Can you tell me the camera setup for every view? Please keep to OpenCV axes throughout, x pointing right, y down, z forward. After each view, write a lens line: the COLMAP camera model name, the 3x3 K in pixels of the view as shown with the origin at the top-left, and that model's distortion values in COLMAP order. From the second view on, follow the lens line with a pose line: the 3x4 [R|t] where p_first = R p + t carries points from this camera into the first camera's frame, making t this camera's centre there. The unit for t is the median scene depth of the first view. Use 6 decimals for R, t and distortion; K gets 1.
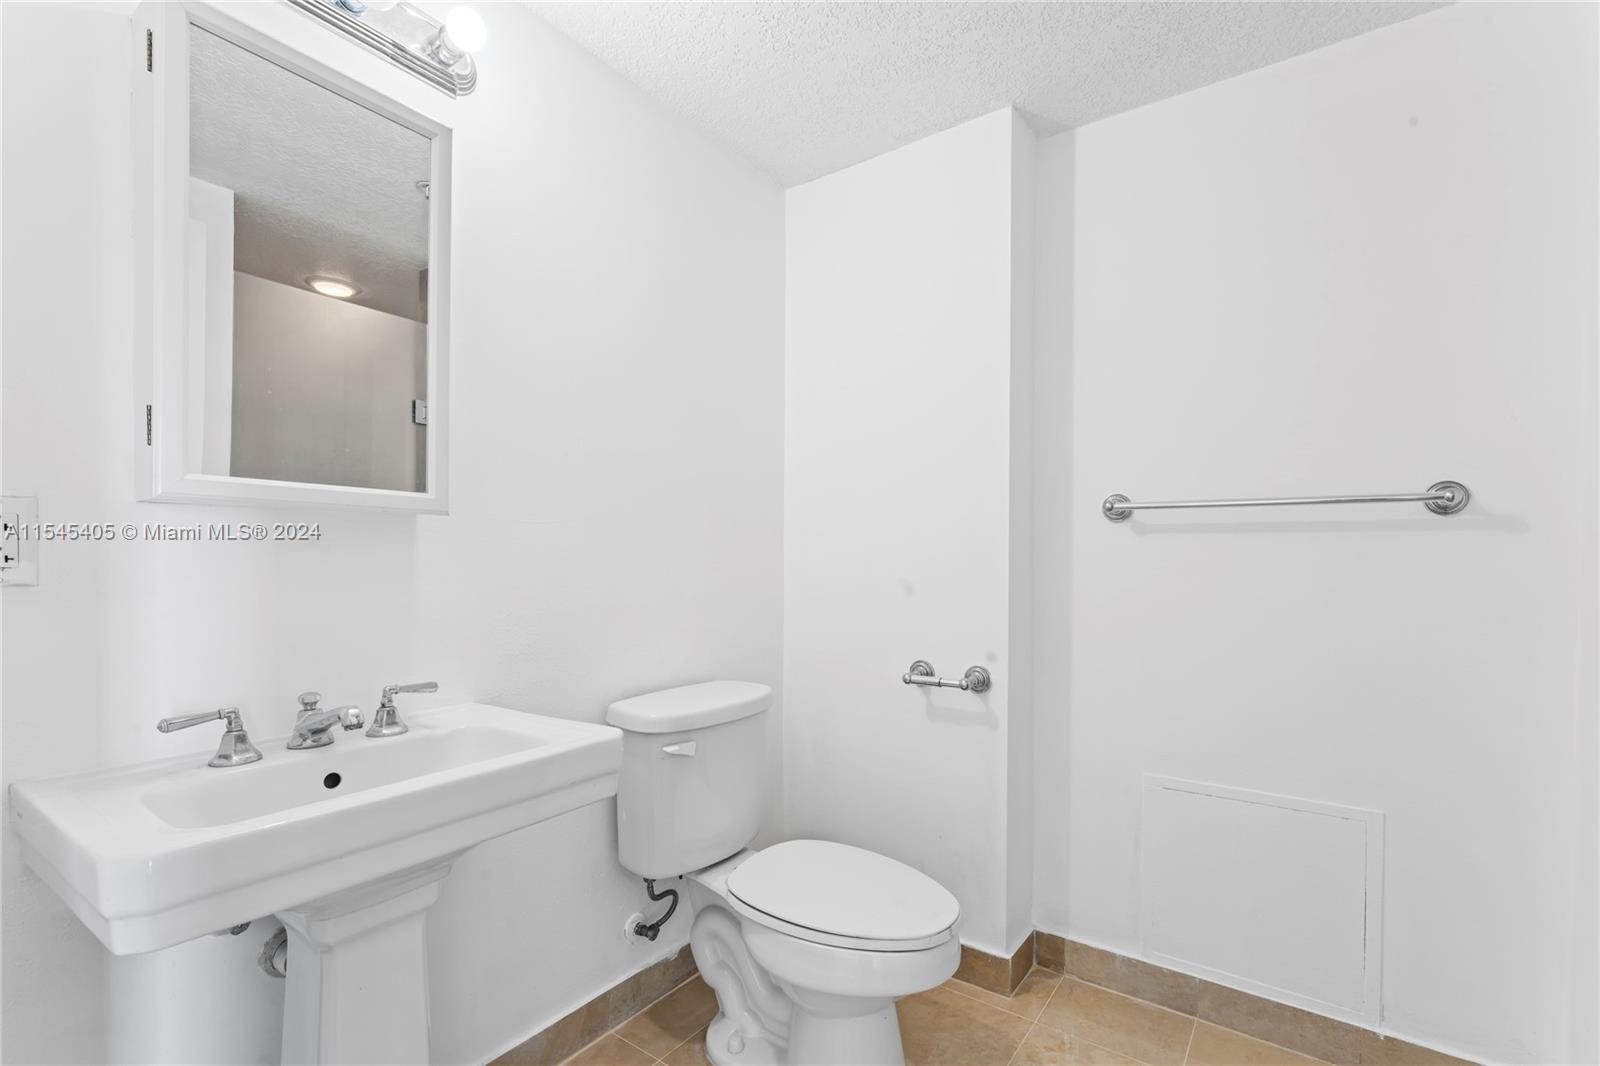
lens RADIAL K [[738.1, 0, 787.8], [0, 738.1, 548.0], [0, 0, 1]] dist [-0.003876, -0.001256]
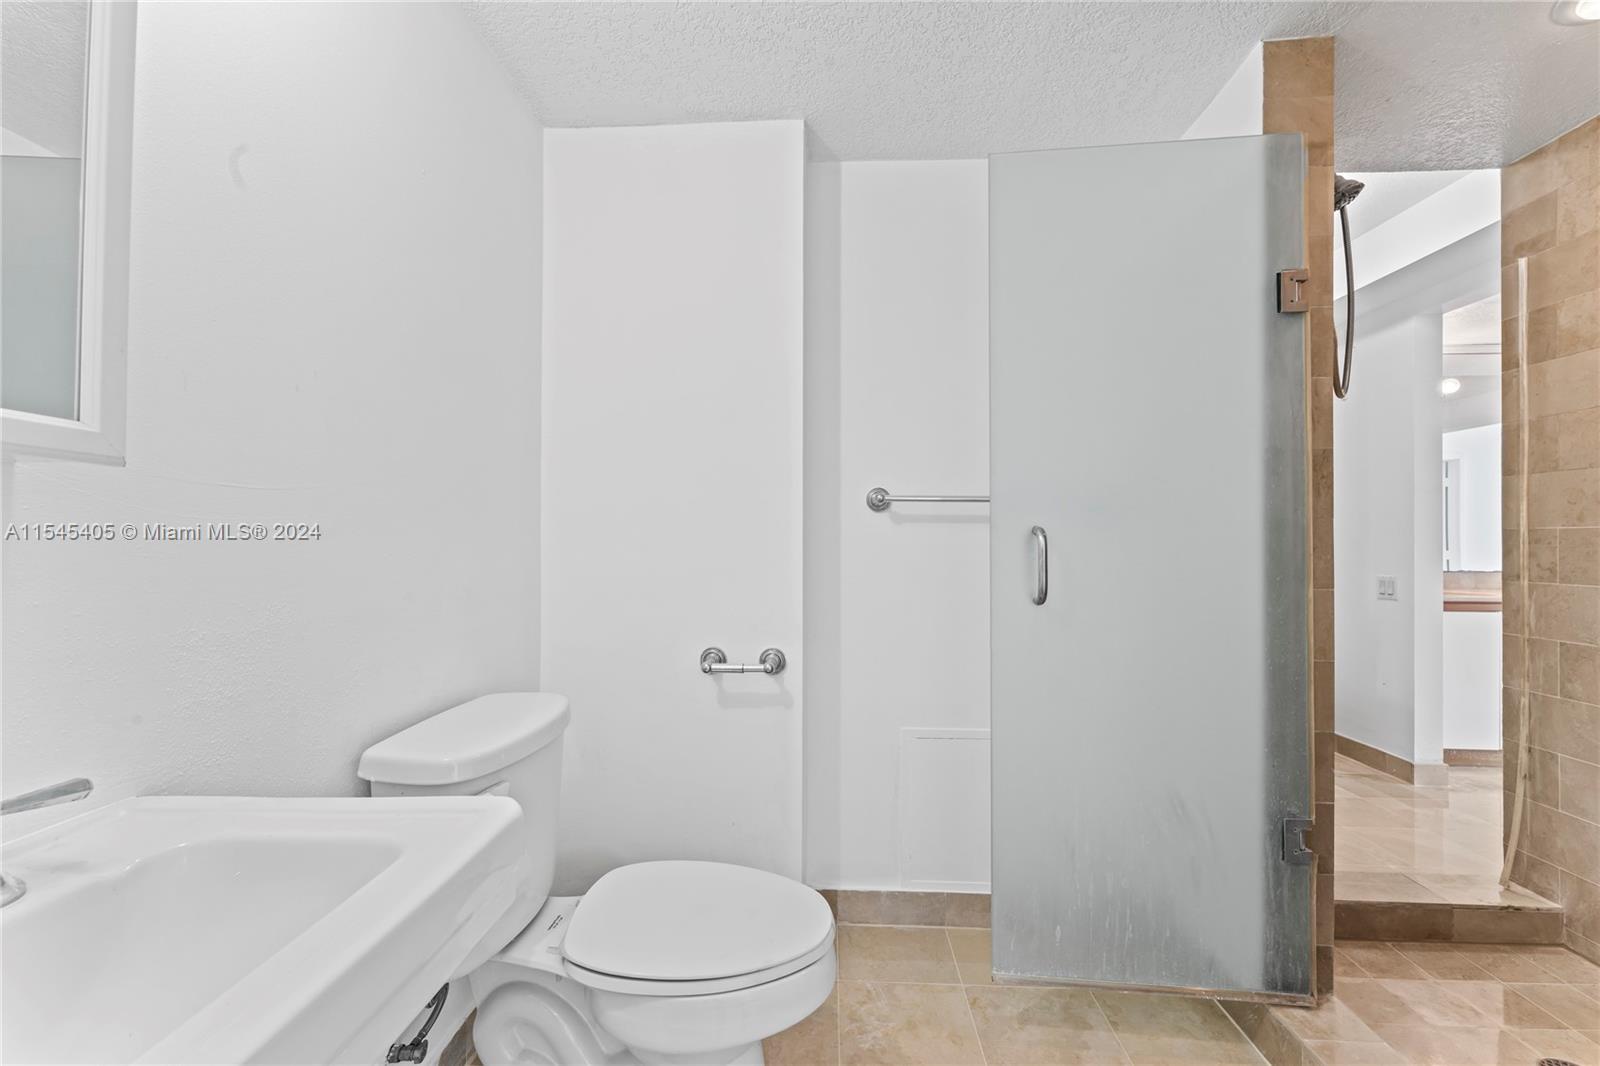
lens RADIAL K [[650.5, 0, 805.5], [0, 650.5, 527.0], [0, 0, 1]] dist [-0.002691, 0.001317]
pose [[0.828995, 0.013998, 0.559081, -0.217303], [-0.007787, 0.999879, -0.013489, 0.002898], [-0.559202, 0.006829, 0.829004, 0.225215]]
